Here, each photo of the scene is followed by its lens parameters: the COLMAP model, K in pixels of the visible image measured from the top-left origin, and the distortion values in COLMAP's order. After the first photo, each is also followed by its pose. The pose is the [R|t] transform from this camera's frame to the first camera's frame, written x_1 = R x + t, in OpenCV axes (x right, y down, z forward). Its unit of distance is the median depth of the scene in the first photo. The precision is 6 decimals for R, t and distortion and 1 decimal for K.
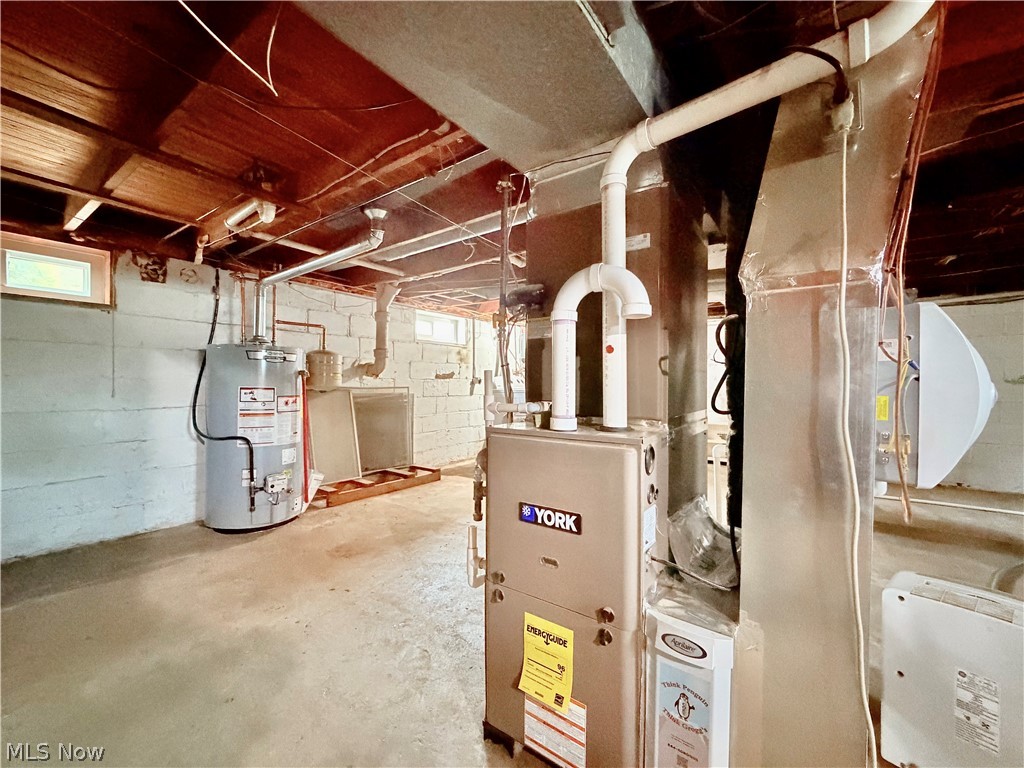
lens RADIAL K [[408.3, 0, 511.3], [0, 408.3, 384.1], [0, 0, 1]] dist [0.000257, 0.000093]
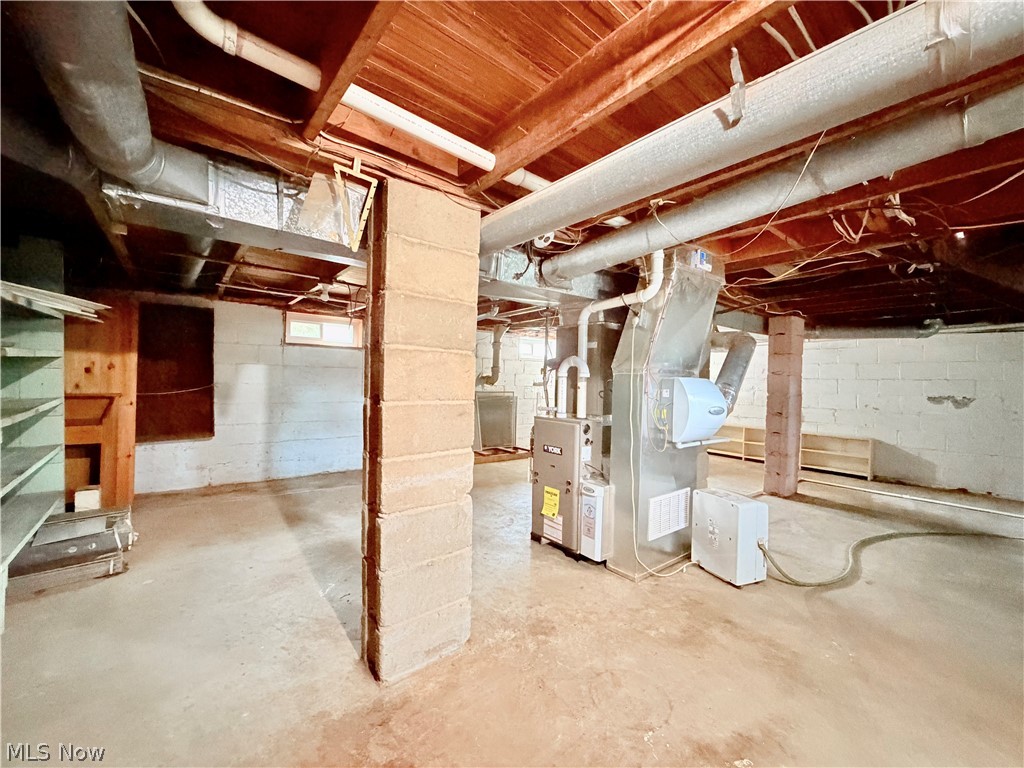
lens RADIAL K [[408.3, 0, 511.3], [0, 408.3, 384.1], [0, 0, 1]] dist [0.000257, 0.000093]
pose [[0.963242, 0.022064, -0.267727, 0.454539], [-0.021357, 0.999756, 0.005555, -0.099307], [0.267784, 0.000367, 0.963479, -1.414155]]
